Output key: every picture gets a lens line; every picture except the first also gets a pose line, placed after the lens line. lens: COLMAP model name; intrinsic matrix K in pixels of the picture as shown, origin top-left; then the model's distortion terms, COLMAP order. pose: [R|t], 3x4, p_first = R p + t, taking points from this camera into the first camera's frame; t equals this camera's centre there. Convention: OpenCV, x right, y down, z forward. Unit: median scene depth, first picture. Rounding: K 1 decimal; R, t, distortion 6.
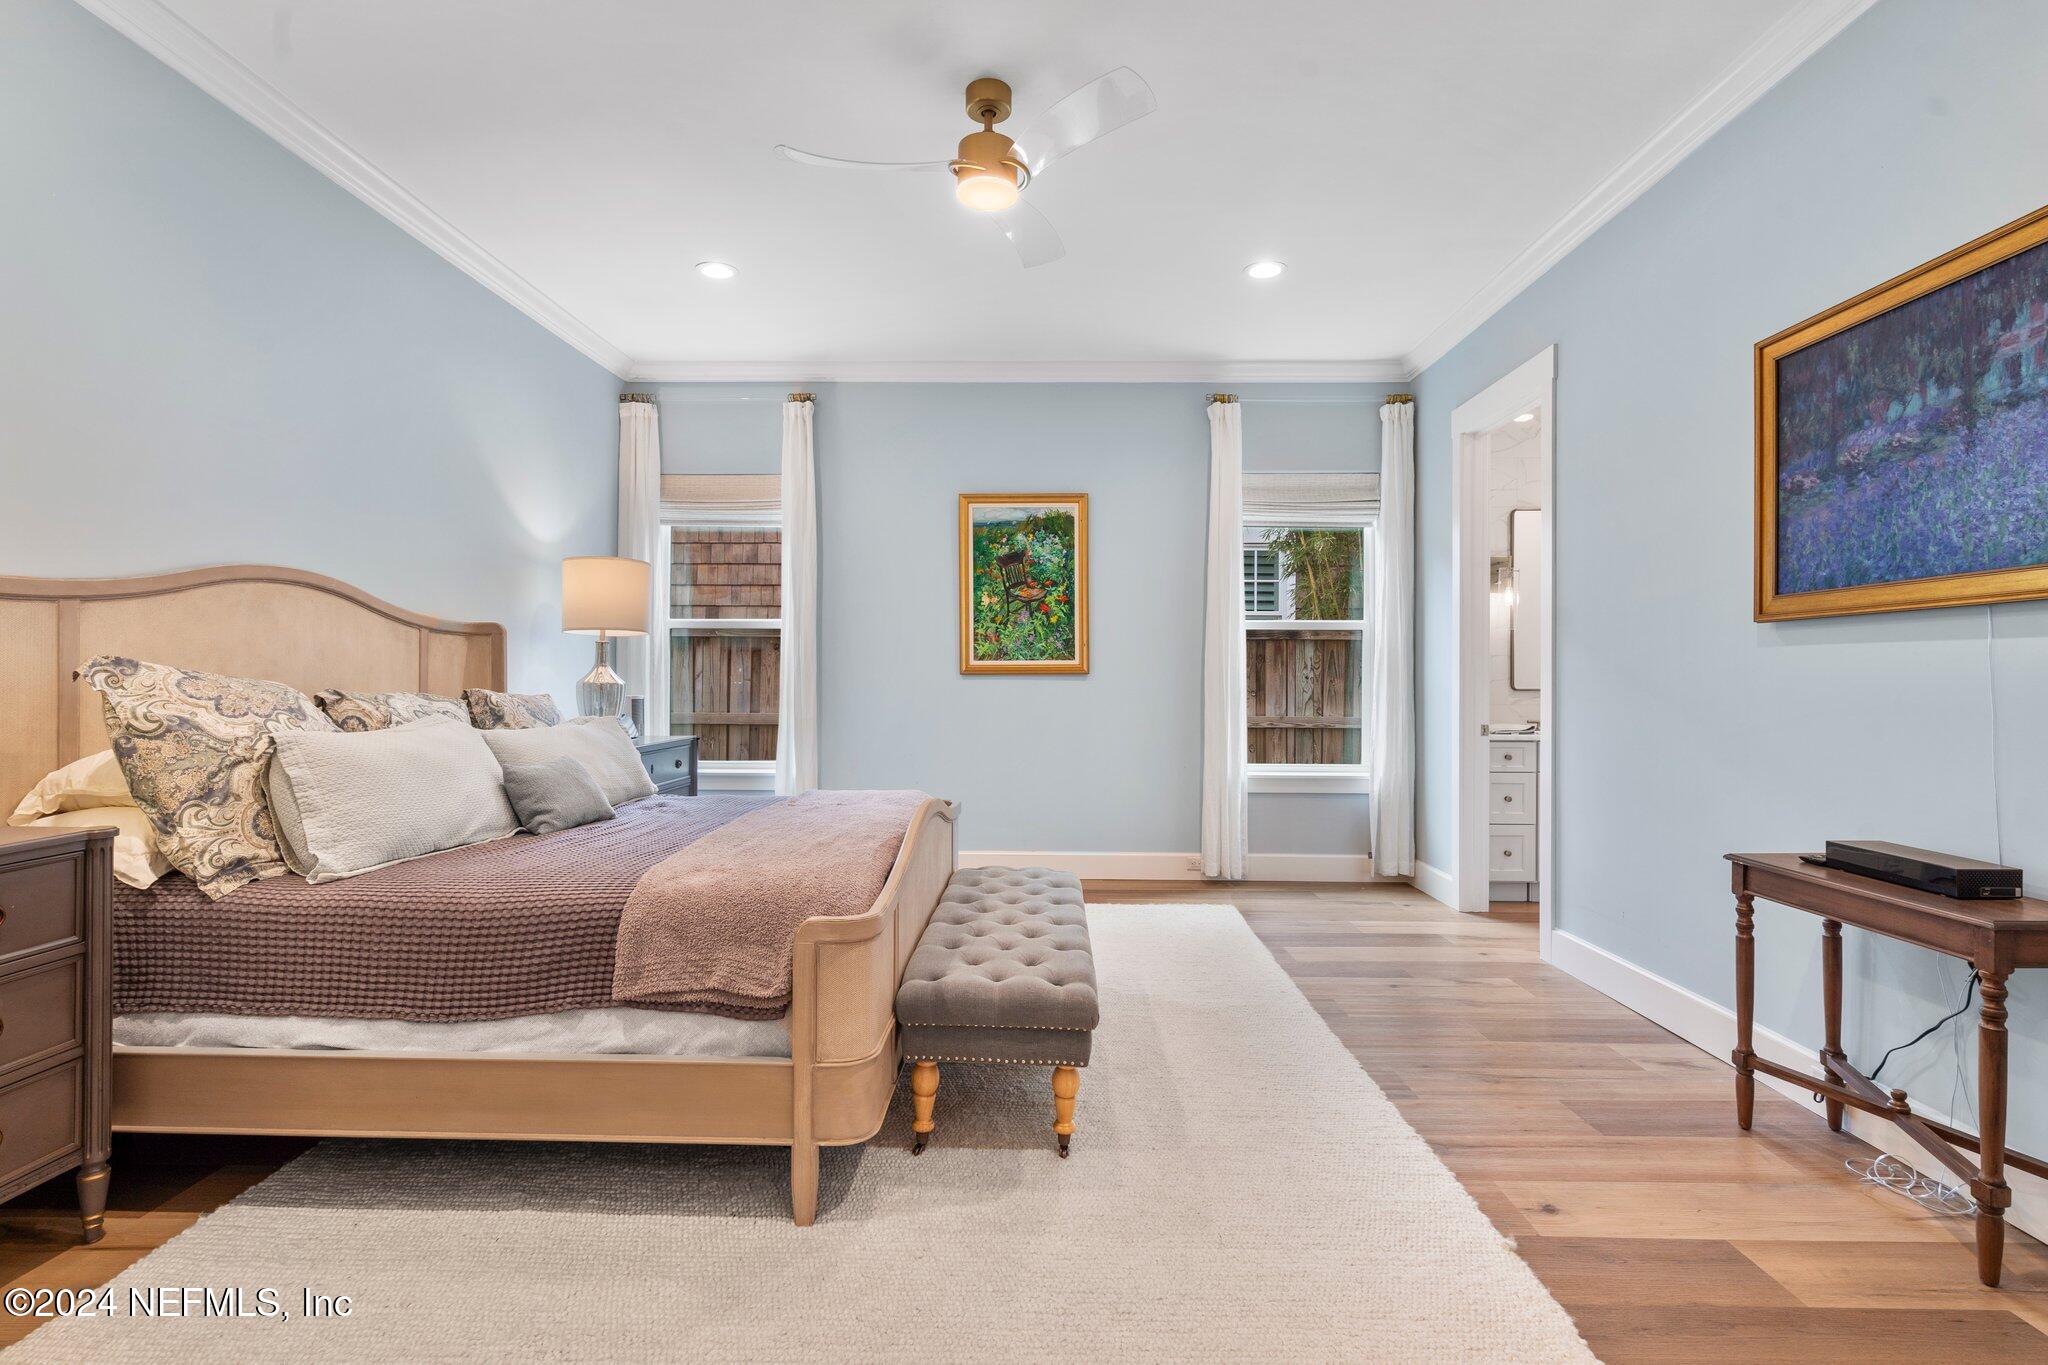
lens RADIAL K [[995.0, 0, 1023.9], [0, 995.0, 675.1], [0, 0, 1]] dist [0.000846, 0.000904]
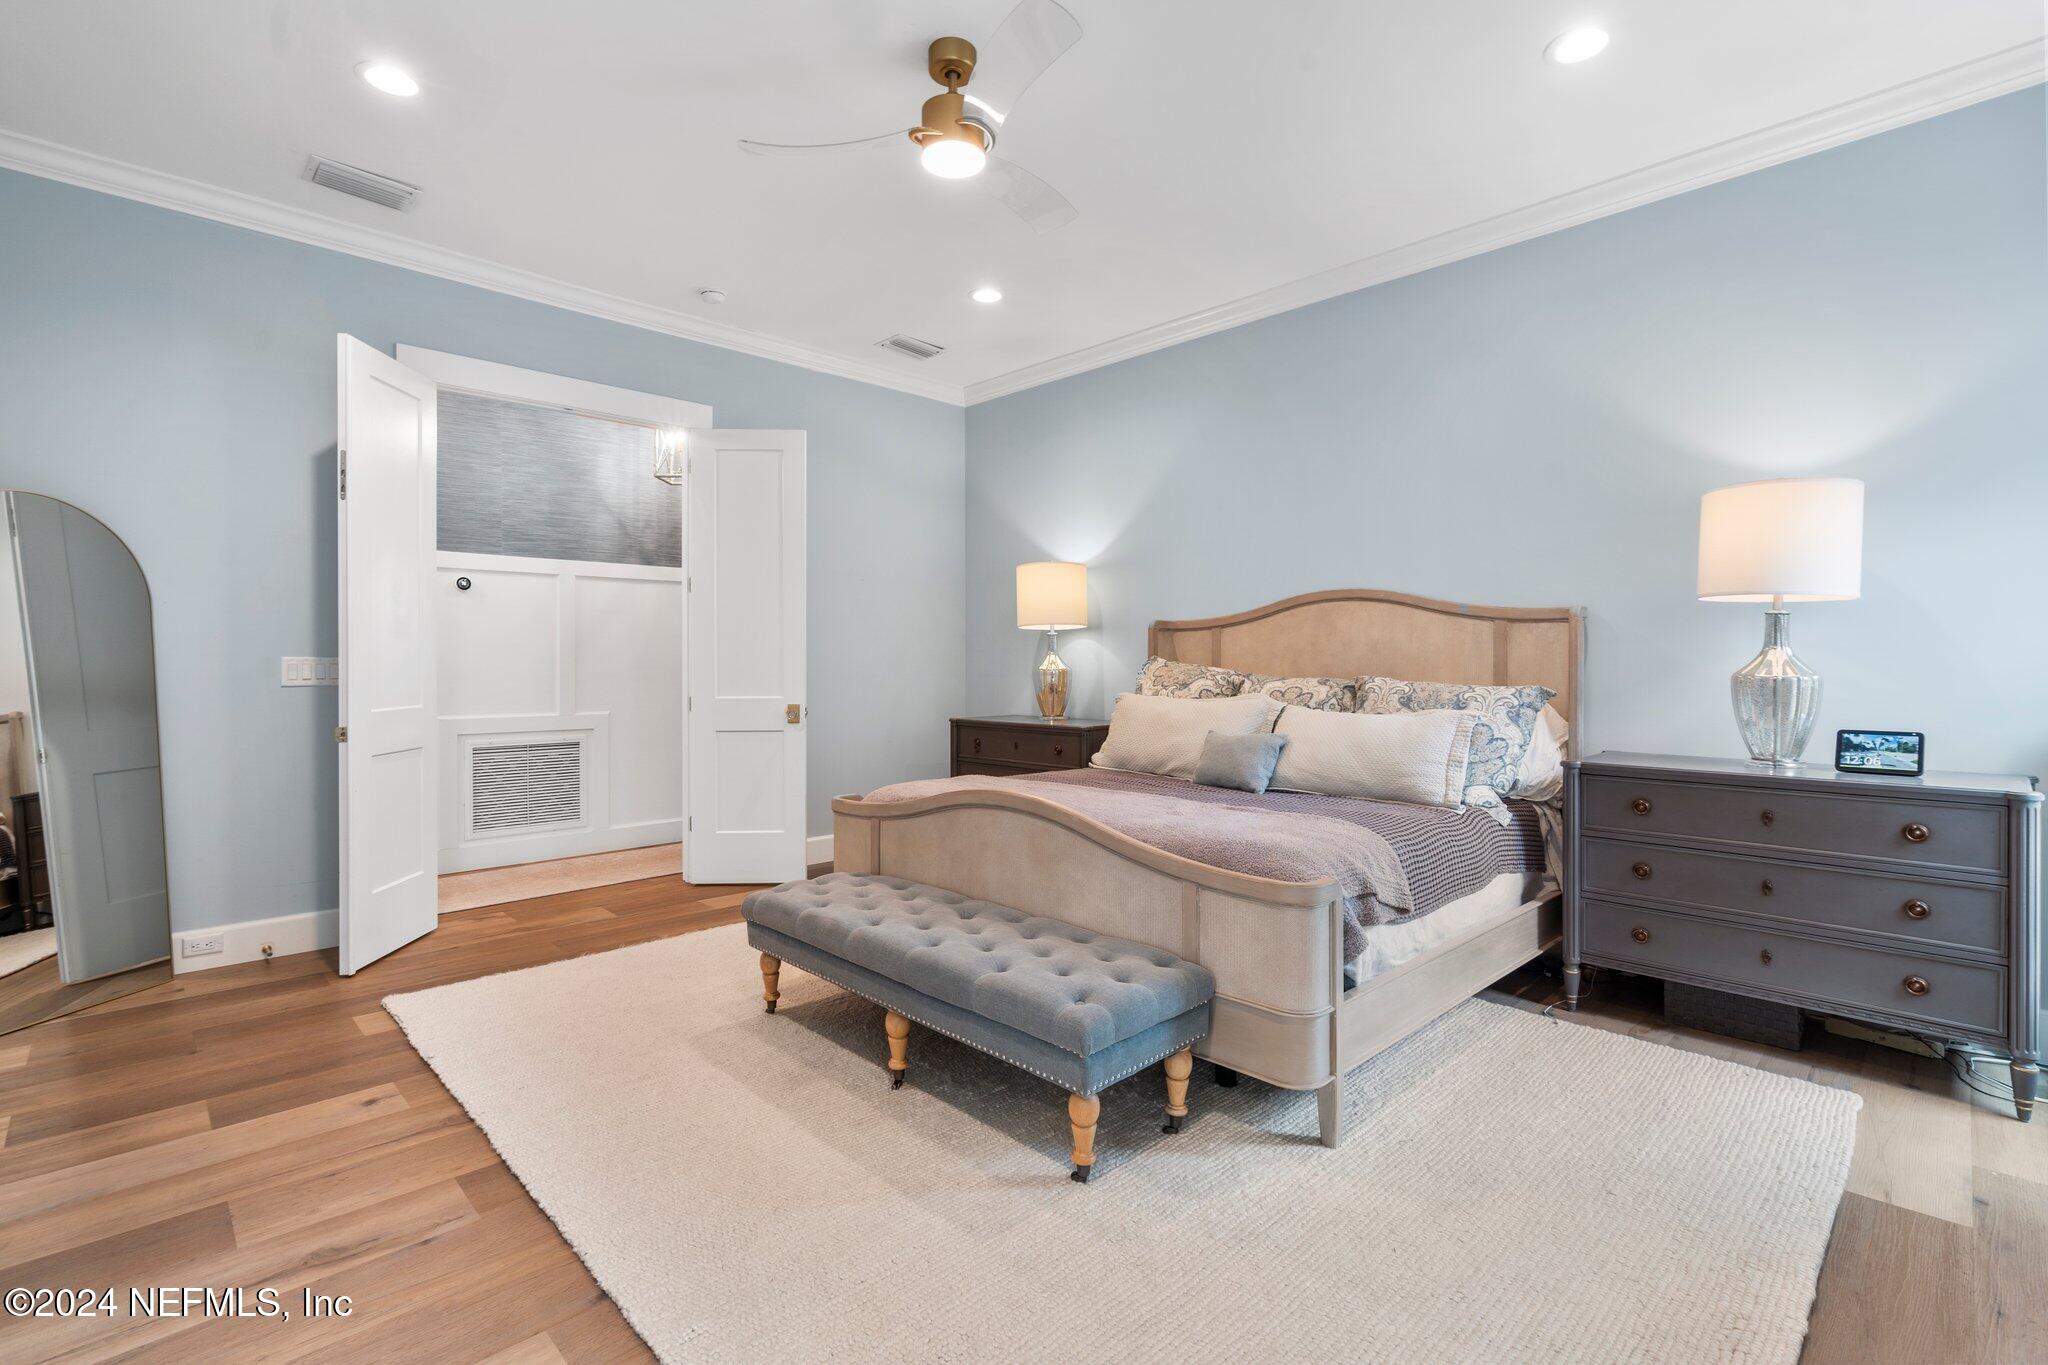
lens RADIAL K [[945.4, 0, 1035.2], [0, 945.4, 655.9], [0, 0, 1]] dist [0.001579, 0.000721]
pose [[-0.694390, -0.009038, -0.719542, 0.569794], [-0.002293, 0.999944, -0.010348, 0.002660], [0.719595, -0.005535, -0.694372, 1.697585]]
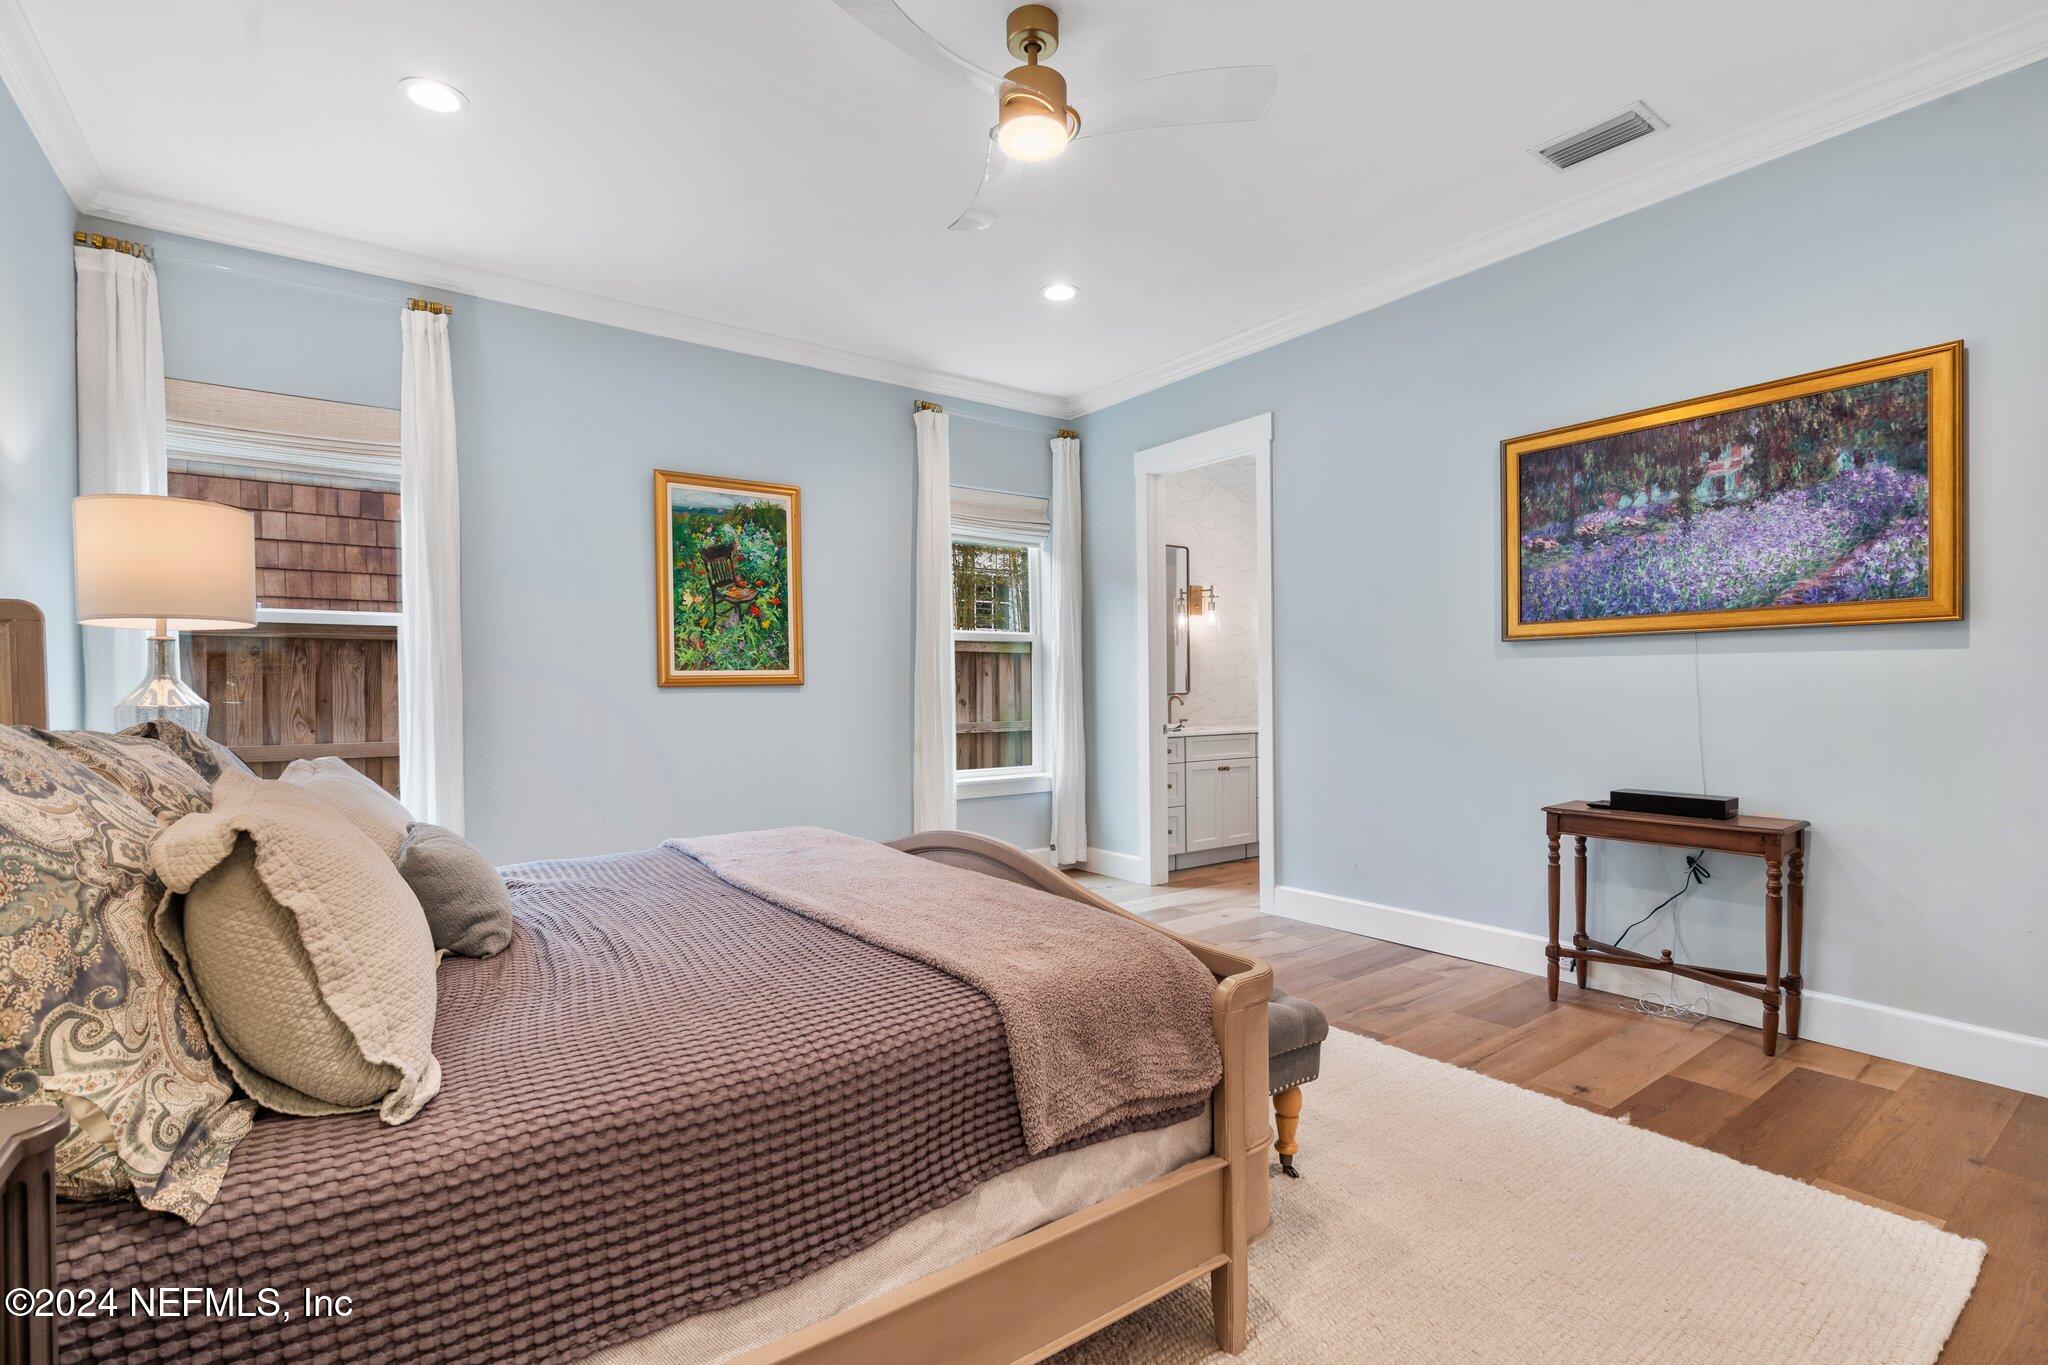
lens RADIAL K [[953.3, 0, 1026.6], [0, 953.3, 698.4], [0, 0, 1]] dist [-0.002098, 0.000200]
pose [[0.786330, -0.018268, 0.617536, -0.572189], [0.010581, 0.999814, 0.016104, -0.001623], [-0.617716, -0.006129, 0.786378, 0.336469]]
